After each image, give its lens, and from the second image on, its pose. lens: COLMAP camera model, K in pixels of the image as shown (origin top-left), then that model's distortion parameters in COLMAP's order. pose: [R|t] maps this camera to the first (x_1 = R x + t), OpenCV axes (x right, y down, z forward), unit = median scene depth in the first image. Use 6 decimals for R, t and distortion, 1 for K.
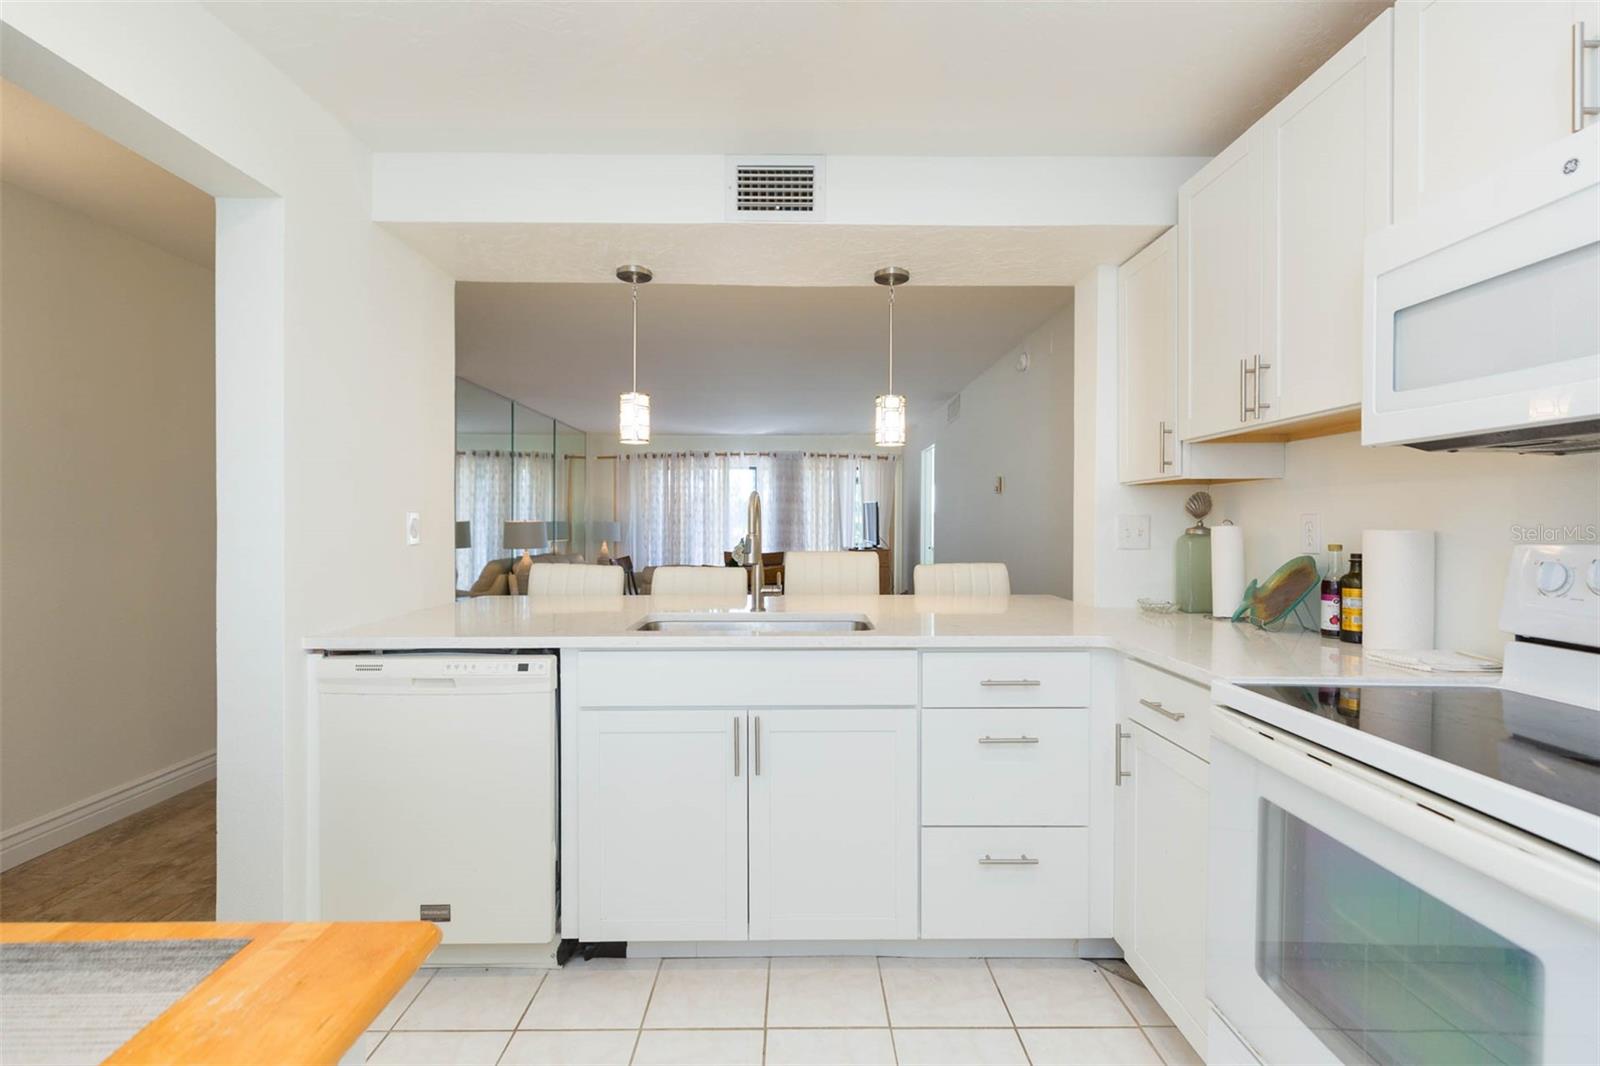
lens RADIAL K [[727.0, 0, 794.3], [0, 727.0, 528.8], [0, 0, 1]] dist [-0.000220, 0.000276]
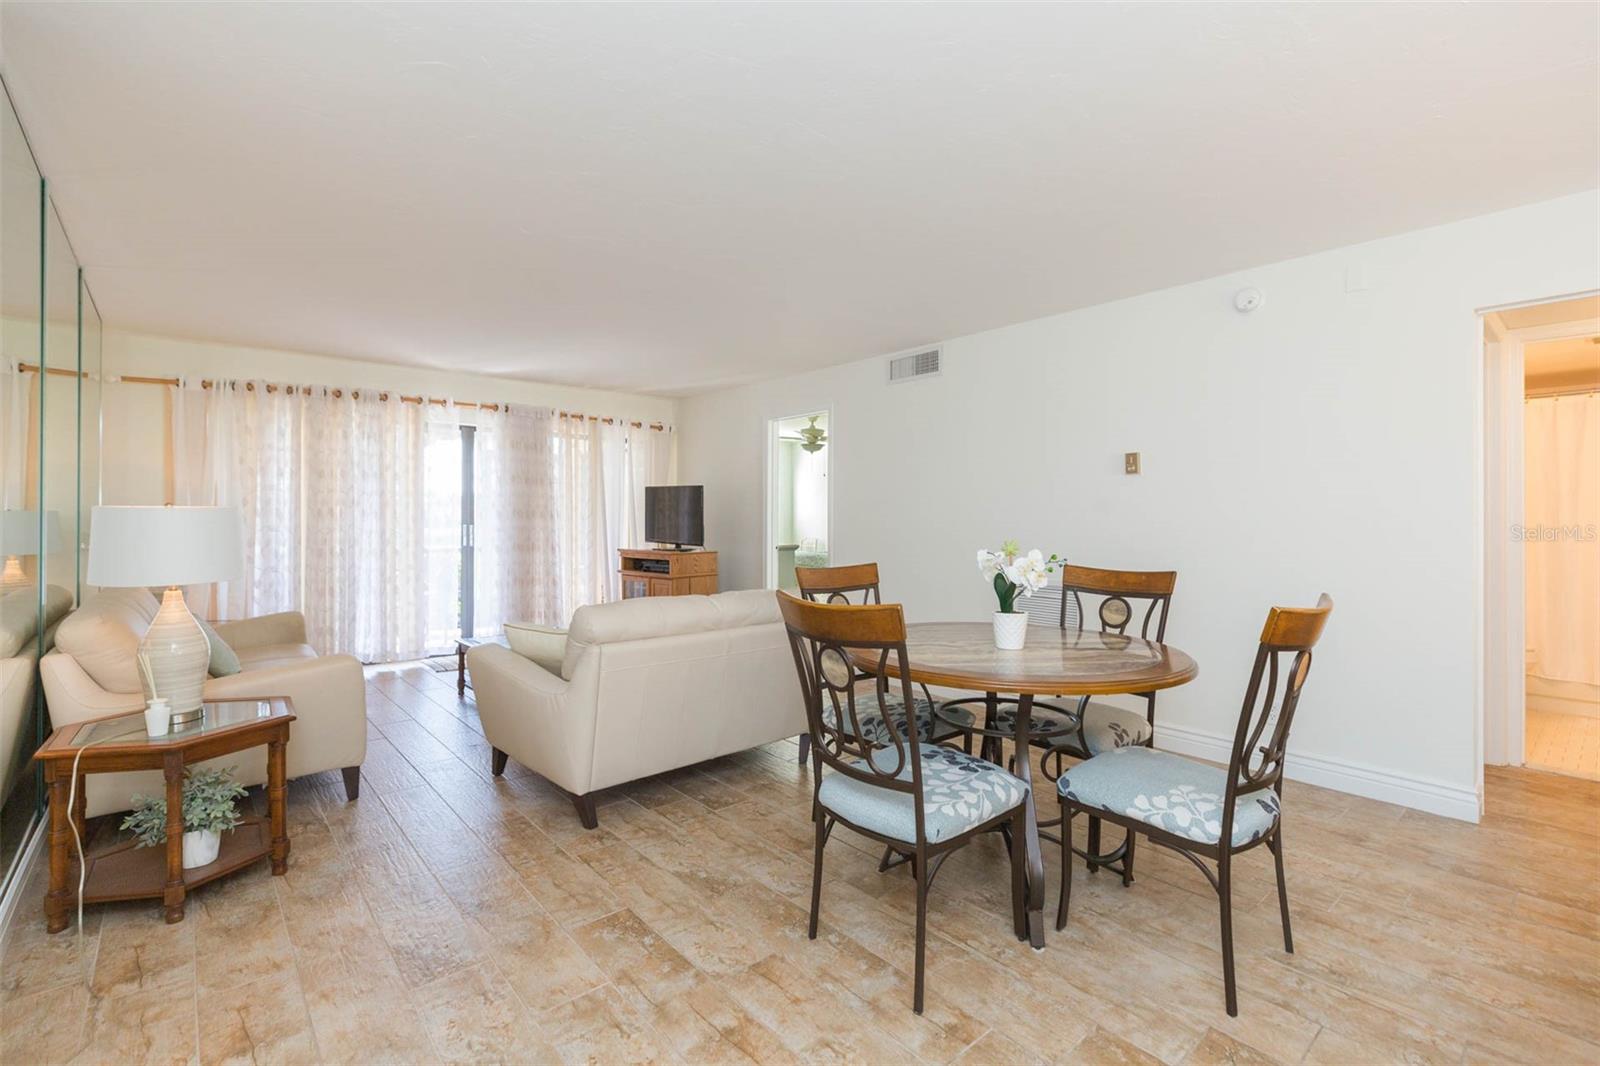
lens RADIAL K [[727.0, 0, 802.4], [0, 727.0, 522.8], [0, 0, 1]] dist [-0.000220, 0.000276]
pose [[0.757039, -0.002795, 0.653364, -0.246826], [0.005864, 0.999980, -0.002516, 0.001235], [-0.653344, 0.005736, 0.757040, 0.346585]]
